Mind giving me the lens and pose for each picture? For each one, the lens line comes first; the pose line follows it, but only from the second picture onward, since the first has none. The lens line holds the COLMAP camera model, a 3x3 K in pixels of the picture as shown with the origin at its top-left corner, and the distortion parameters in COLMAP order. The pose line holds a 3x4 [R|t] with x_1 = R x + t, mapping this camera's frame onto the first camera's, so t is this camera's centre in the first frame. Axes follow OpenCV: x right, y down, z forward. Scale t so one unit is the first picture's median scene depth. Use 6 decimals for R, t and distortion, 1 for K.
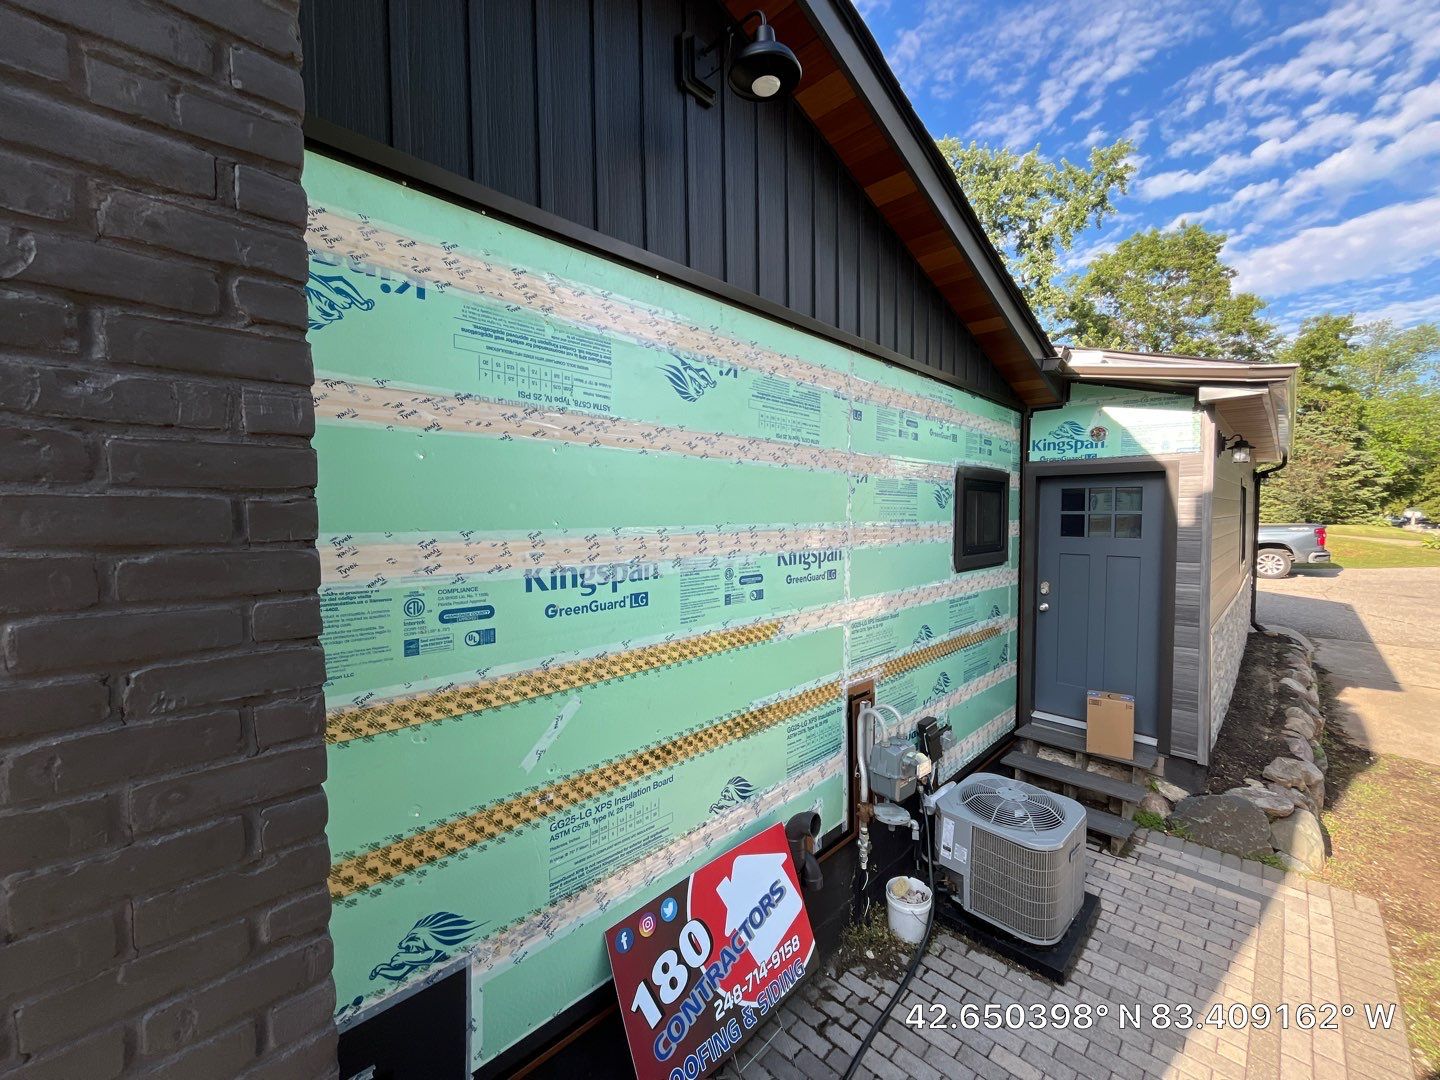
lens RADIAL K [[575.3, 0, 717.6], [0, 575.3, 539.7], [0, 0, 1]] dist [-0.000680, -0.000222]
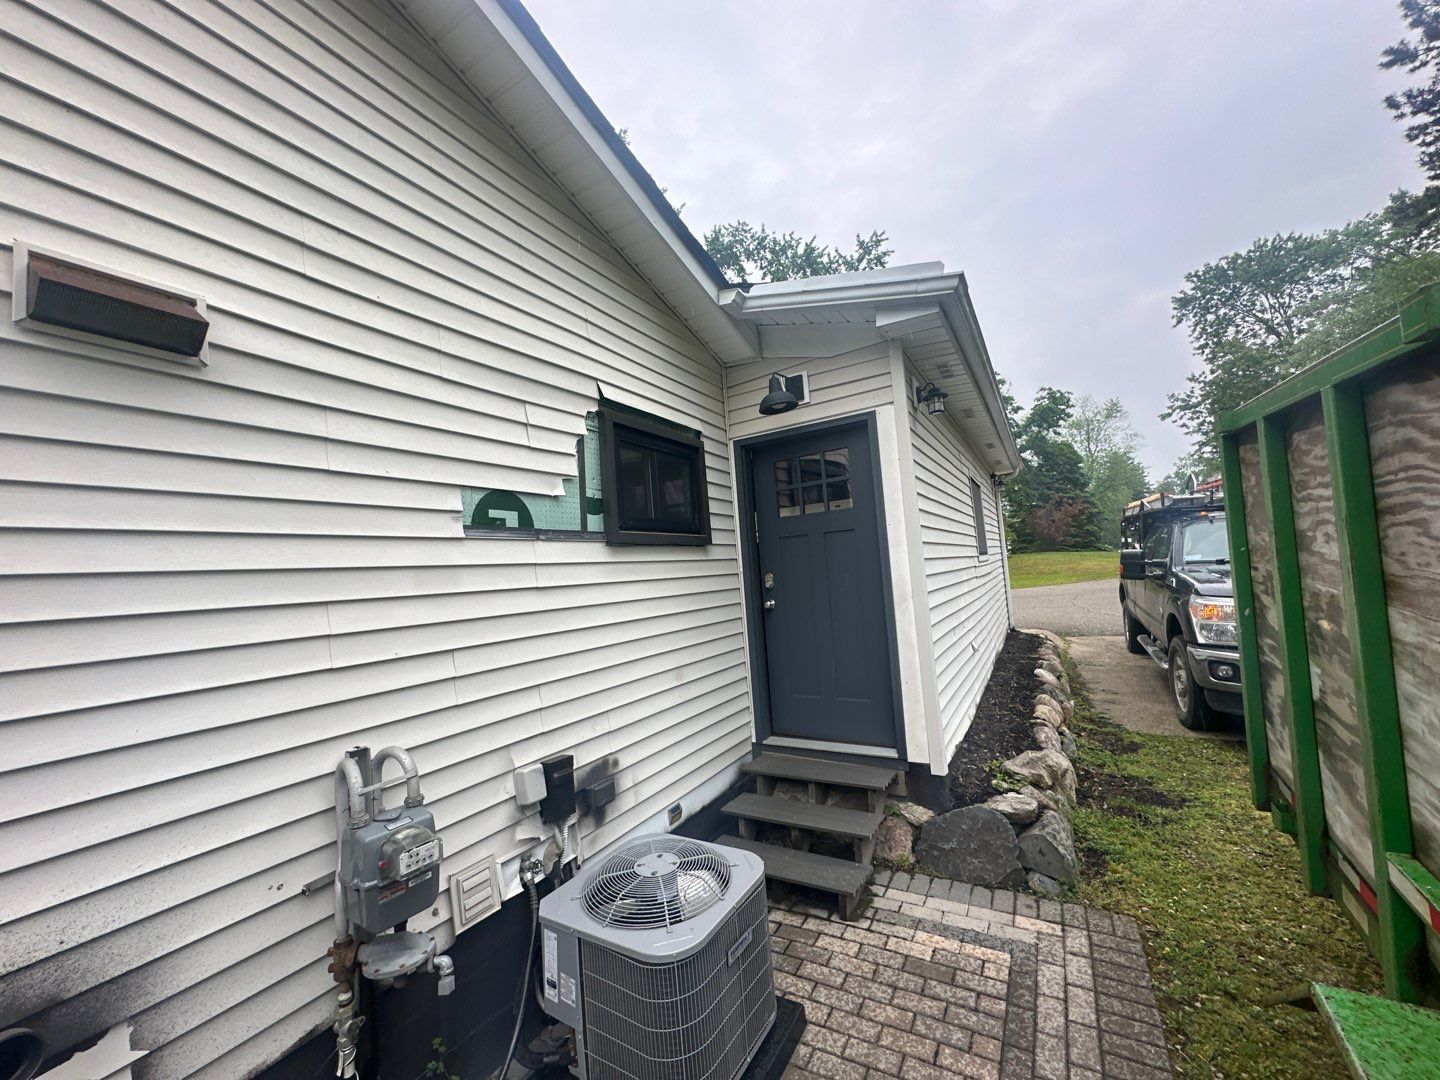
lens RADIAL K [[564.0, 0, 726.8], [0, 564.0, 541.5], [0, 0, 1]] dist [0.001591, 0.000380]
pose [[0.964648, -0.049765, 0.258802, 0.359235], [0.081318, 0.990299, -0.112676, 0.135275], [-0.250684, 0.129737, 0.959336, 0.274628]]
